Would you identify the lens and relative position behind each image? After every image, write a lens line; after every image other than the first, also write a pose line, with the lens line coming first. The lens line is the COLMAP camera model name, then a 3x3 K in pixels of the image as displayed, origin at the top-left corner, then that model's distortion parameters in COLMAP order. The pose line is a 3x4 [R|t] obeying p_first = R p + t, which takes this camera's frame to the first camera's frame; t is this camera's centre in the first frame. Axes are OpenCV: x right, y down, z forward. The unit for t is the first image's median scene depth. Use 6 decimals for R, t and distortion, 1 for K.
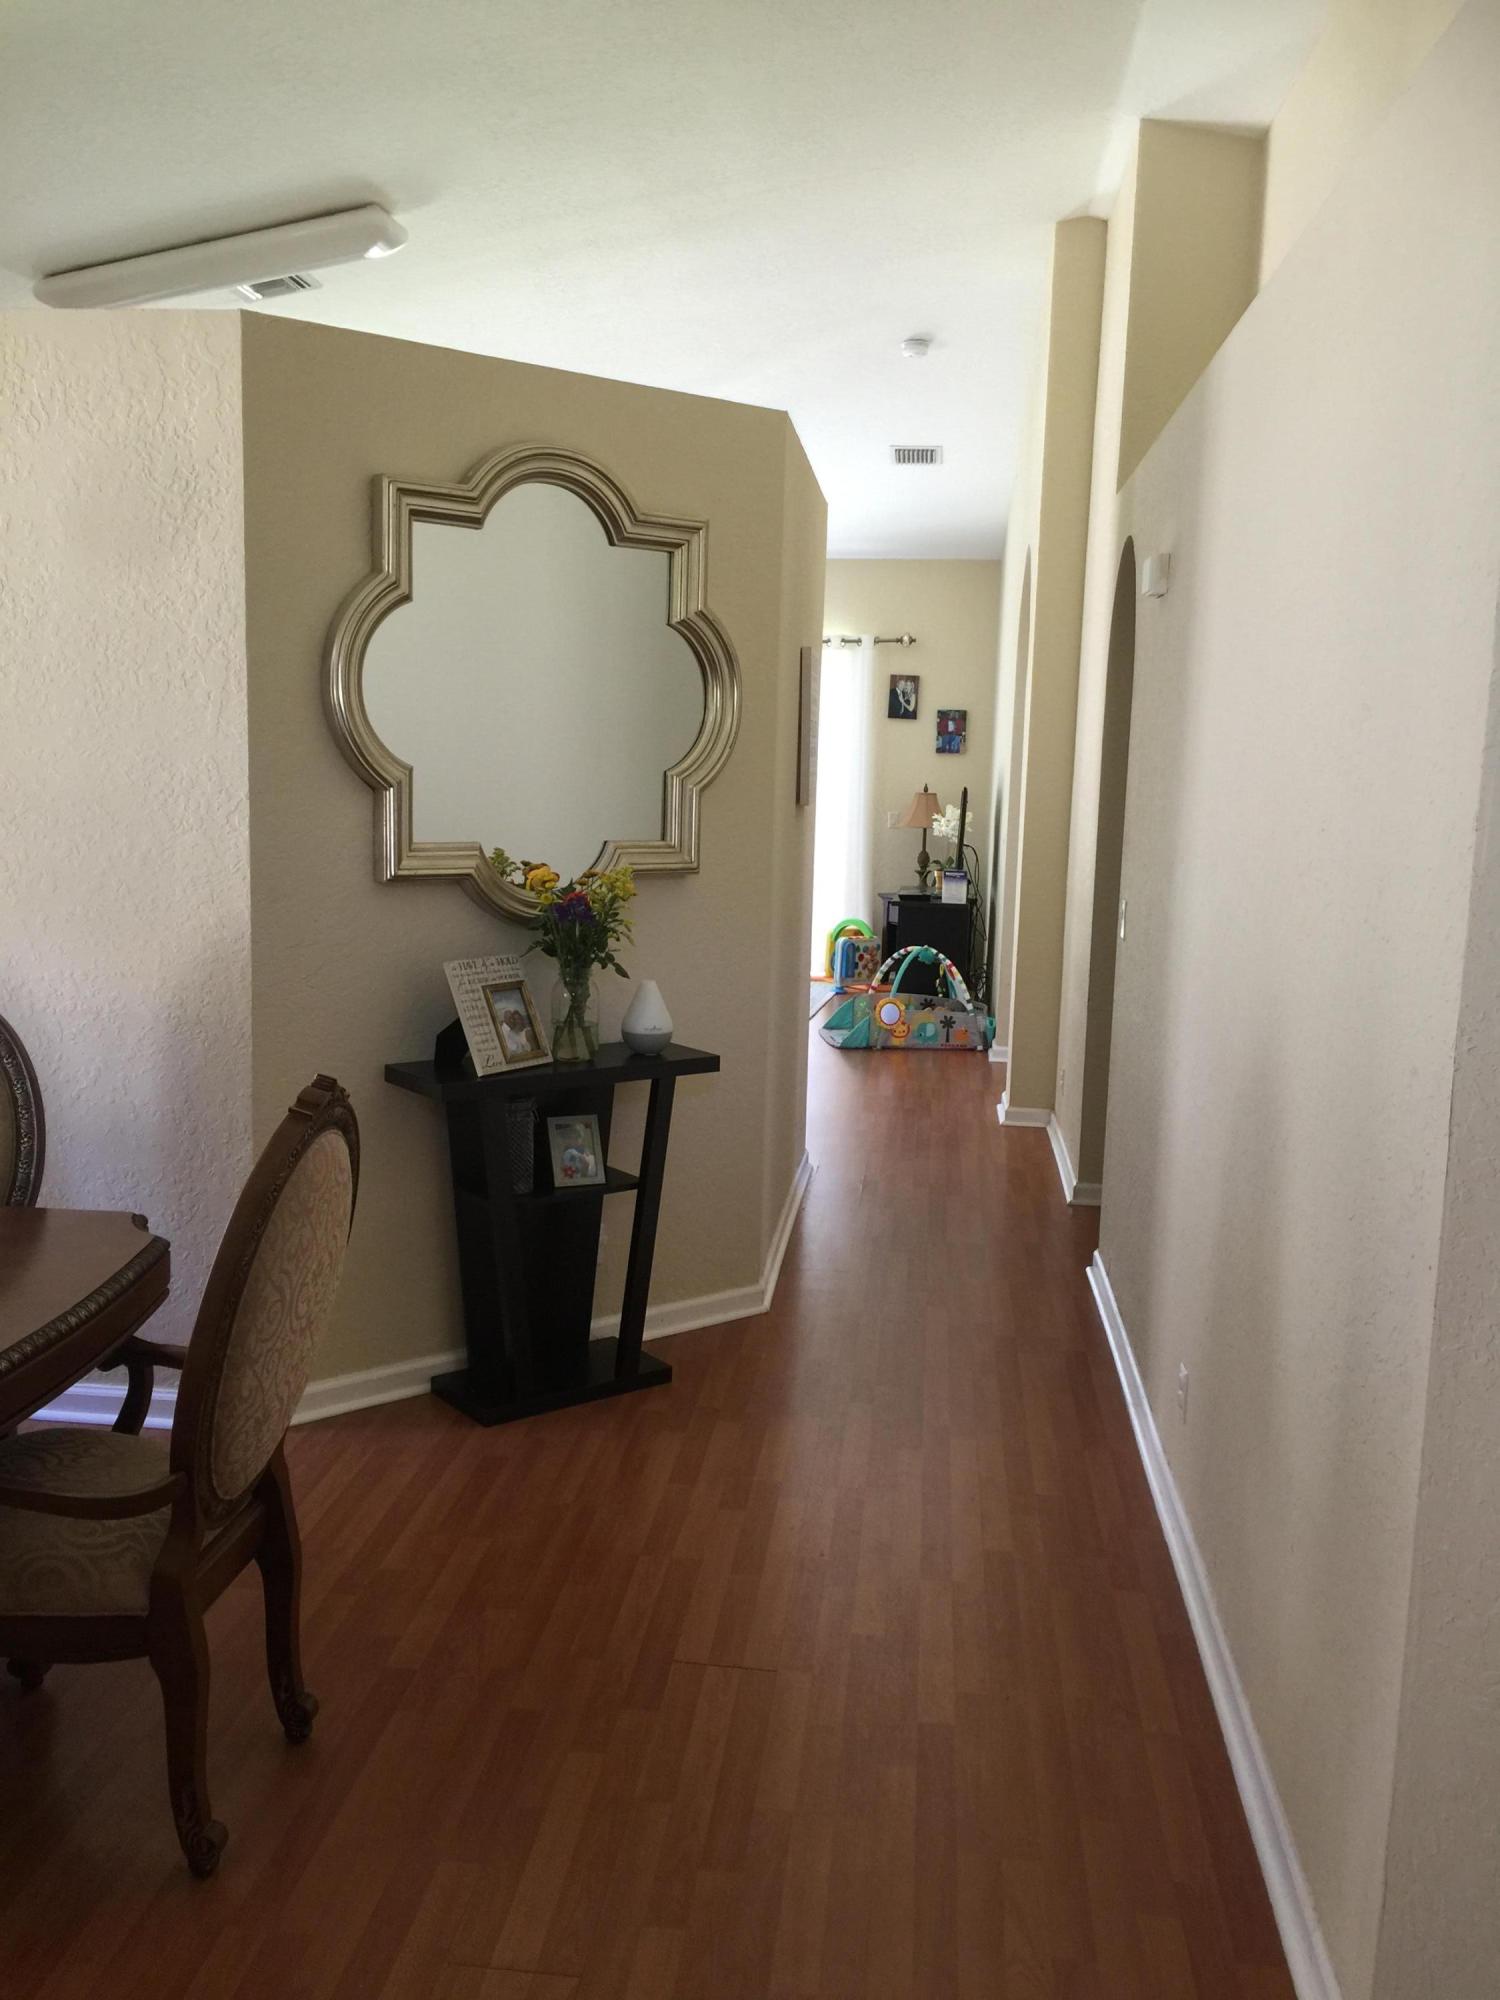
lens RADIAL K [[1732.4, 0, 757.3], [0, 1732.4, 998.9], [0, 0, 1]] dist [0.035235, -0.060947]
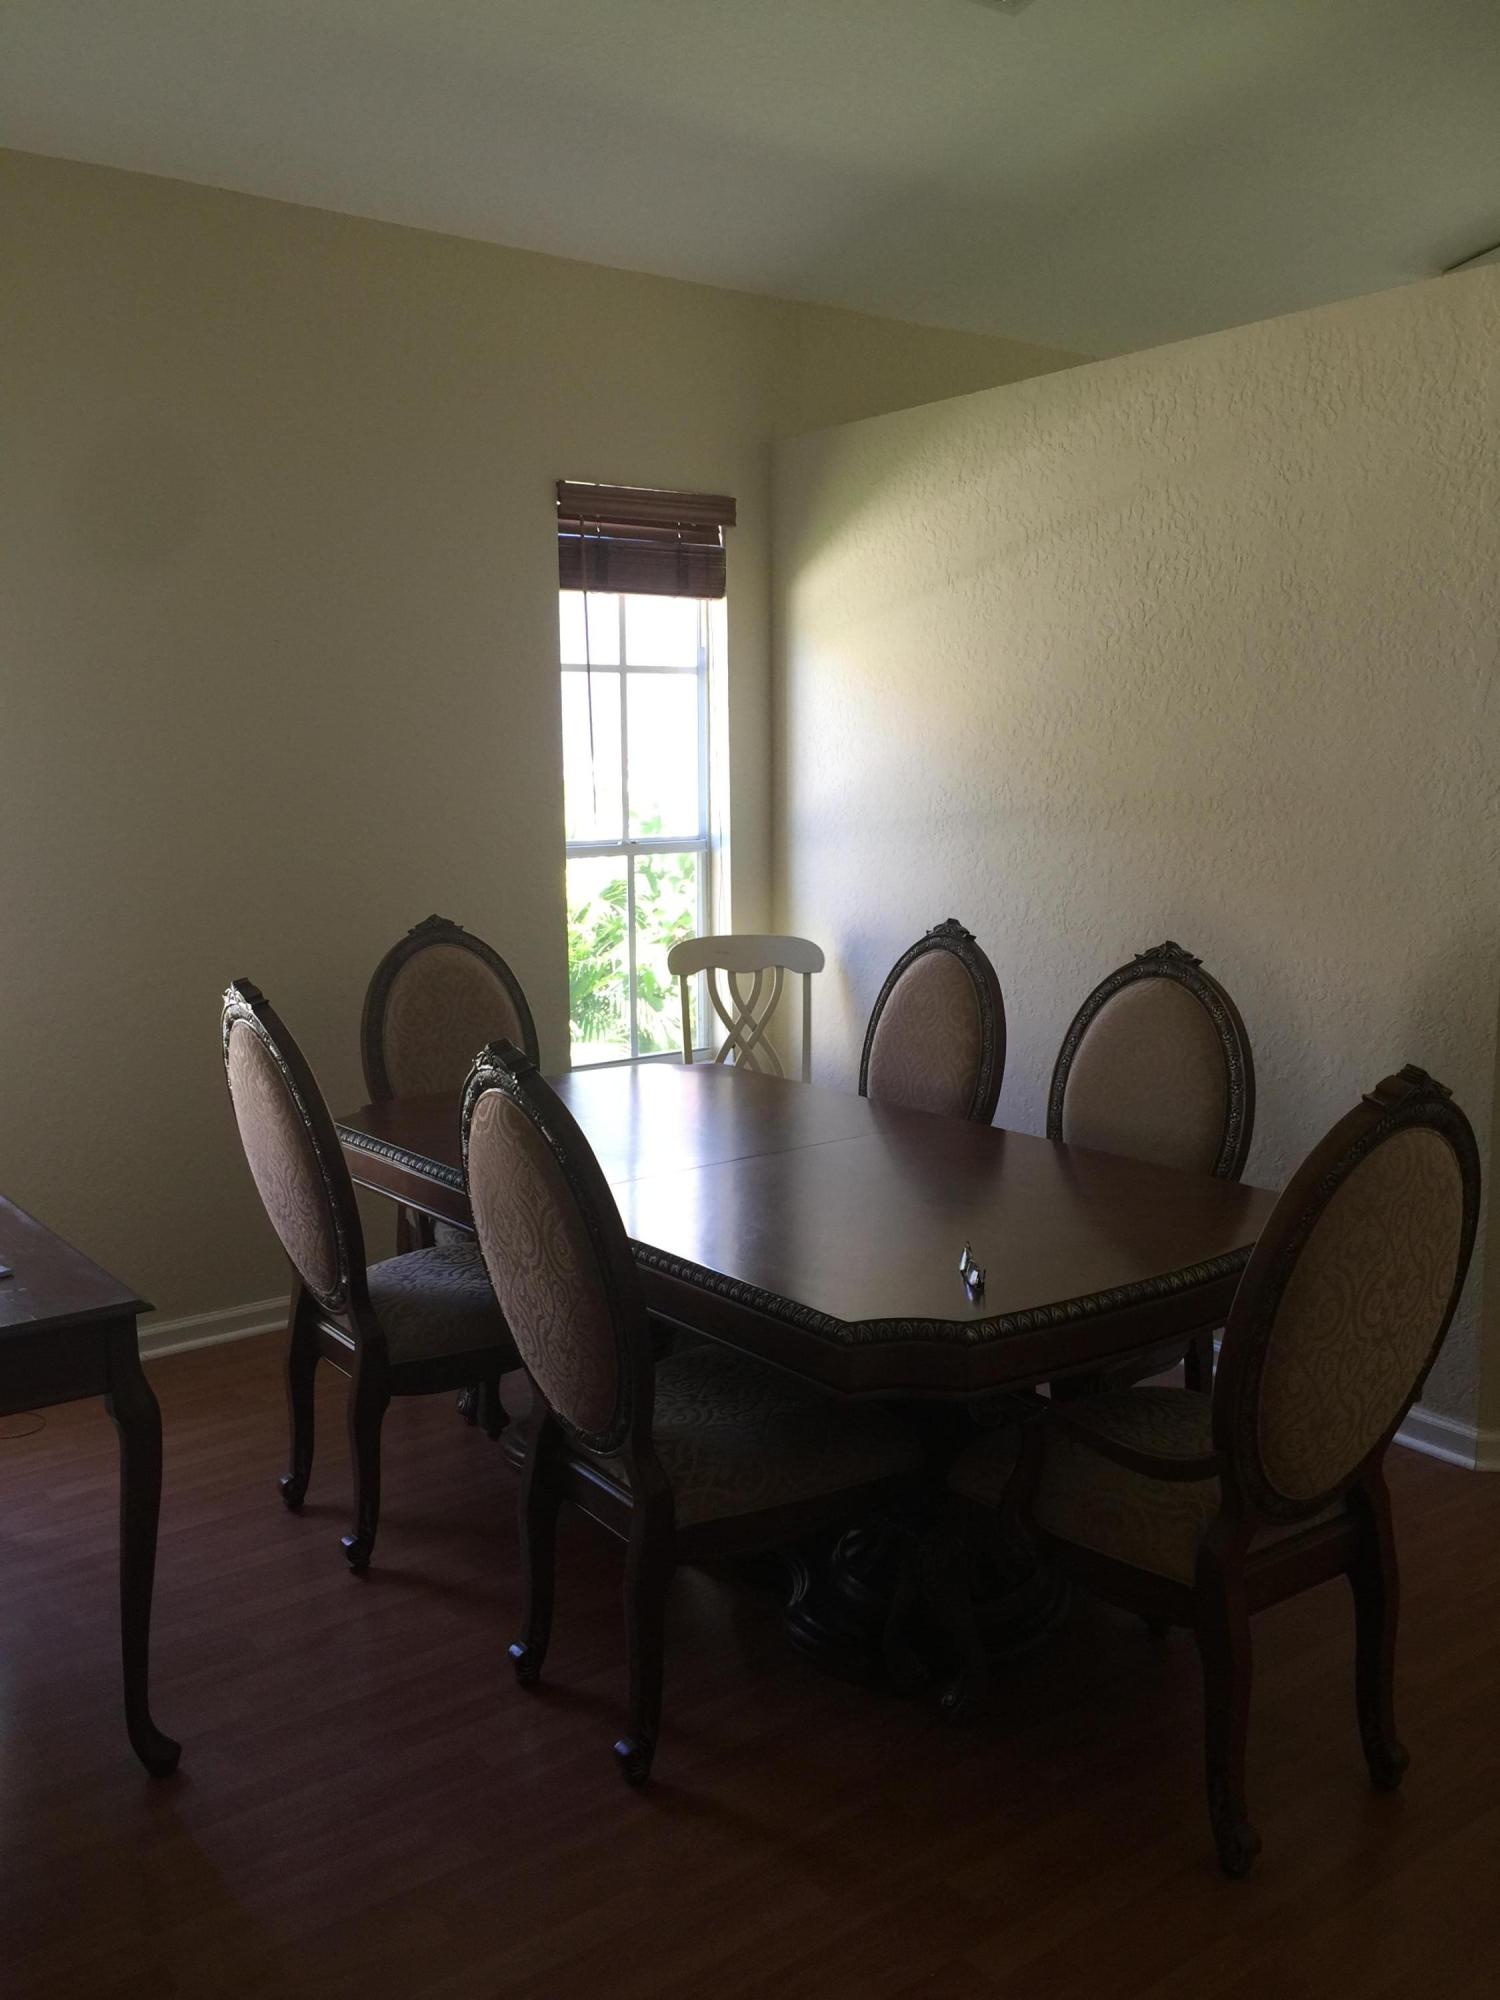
lens RADIAL K [[1732.4, 0, 755.6], [0, 1732.4, 990.6], [0, 0, 1]] dist [0.035235, -0.060947]
pose [[0.658288, 0.066838, -0.749793, 0.179411], [-0.081478, 0.996525, 0.017298, 0.015054], [0.748344, 0.049705, 0.661446, 0.120443]]
